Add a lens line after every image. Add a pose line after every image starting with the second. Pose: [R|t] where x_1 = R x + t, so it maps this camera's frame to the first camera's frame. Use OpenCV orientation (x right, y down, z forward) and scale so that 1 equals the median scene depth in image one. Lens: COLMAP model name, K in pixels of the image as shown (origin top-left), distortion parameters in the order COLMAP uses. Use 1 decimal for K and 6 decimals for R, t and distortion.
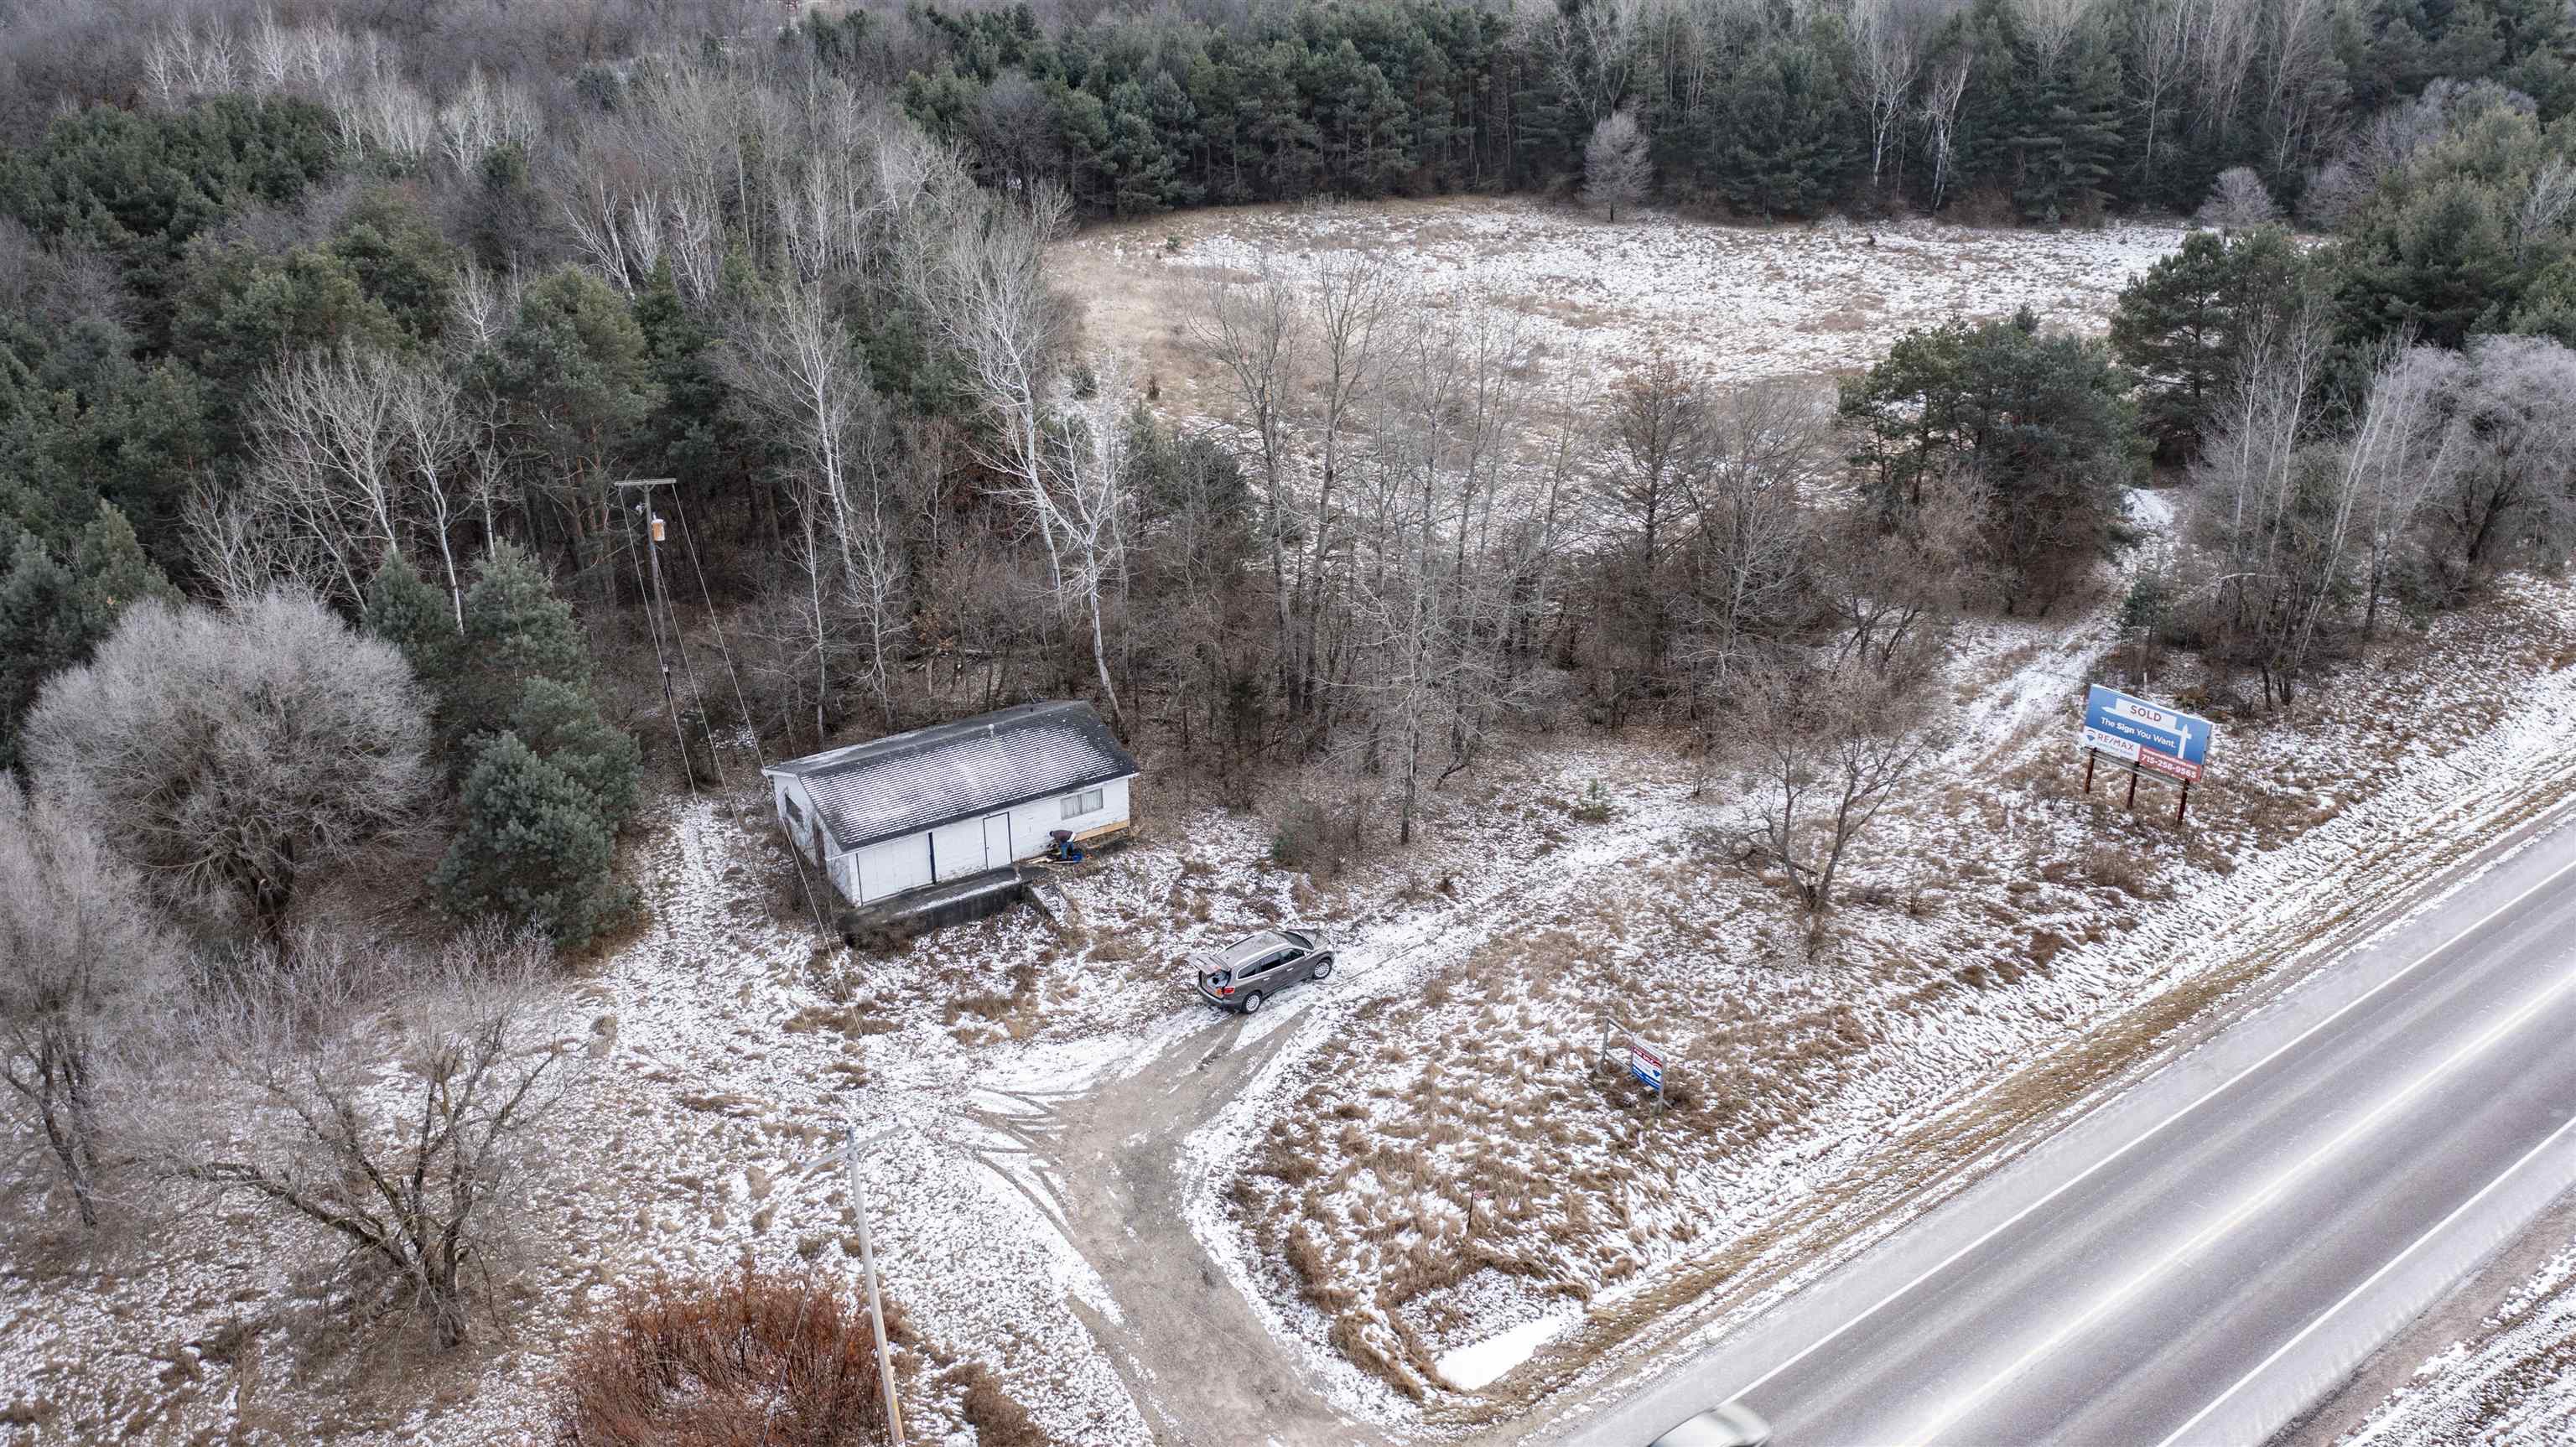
lens RADIAL K [[2050.2, 0, 1288.0], [0, 2050.2, 723.5], [0, 0, 1]] dist [-0.017299, 0.005714]
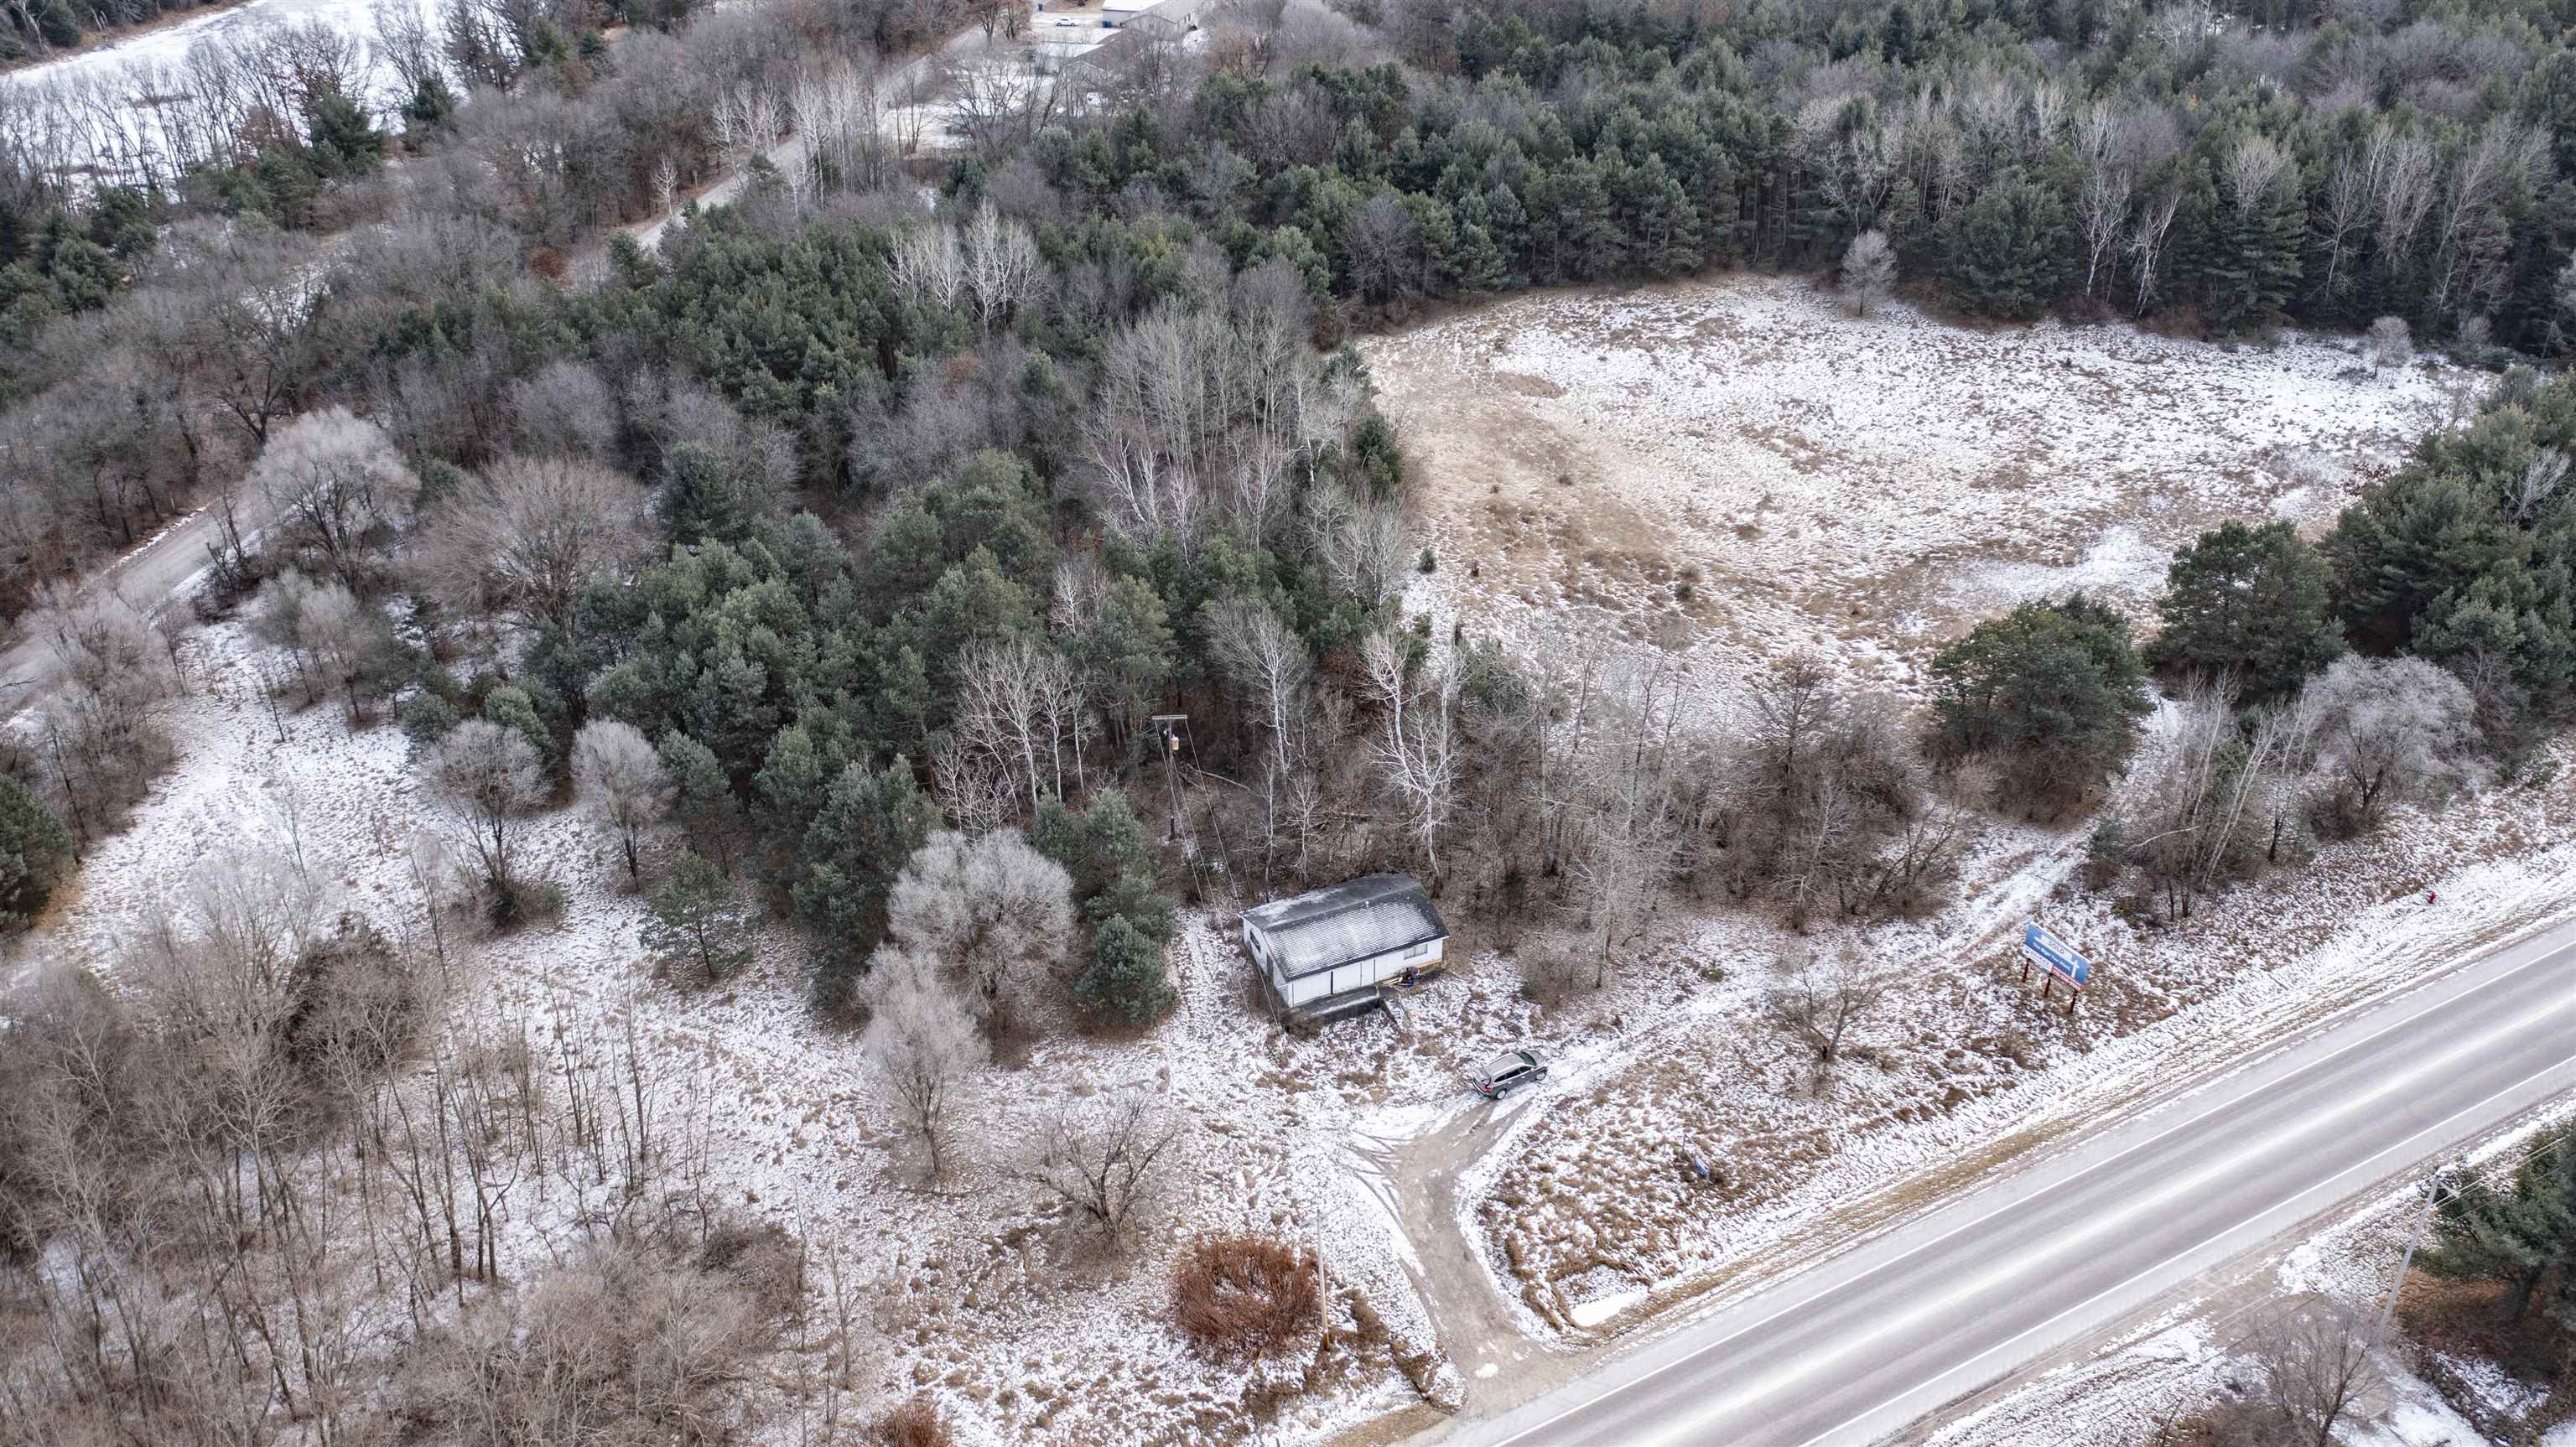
lens RADIAL K [[2050.2, 0, 1288.0], [0, 2050.2, 723.5], [0, 0, 1]] dist [-0.017299, 0.005714]
pose [[0.987364, 0.078346, -0.137747, 0.021138], [-0.058736, 0.988256, 0.141068, -0.440768], [0.147181, -0.131195, 0.980370, -0.802201]]
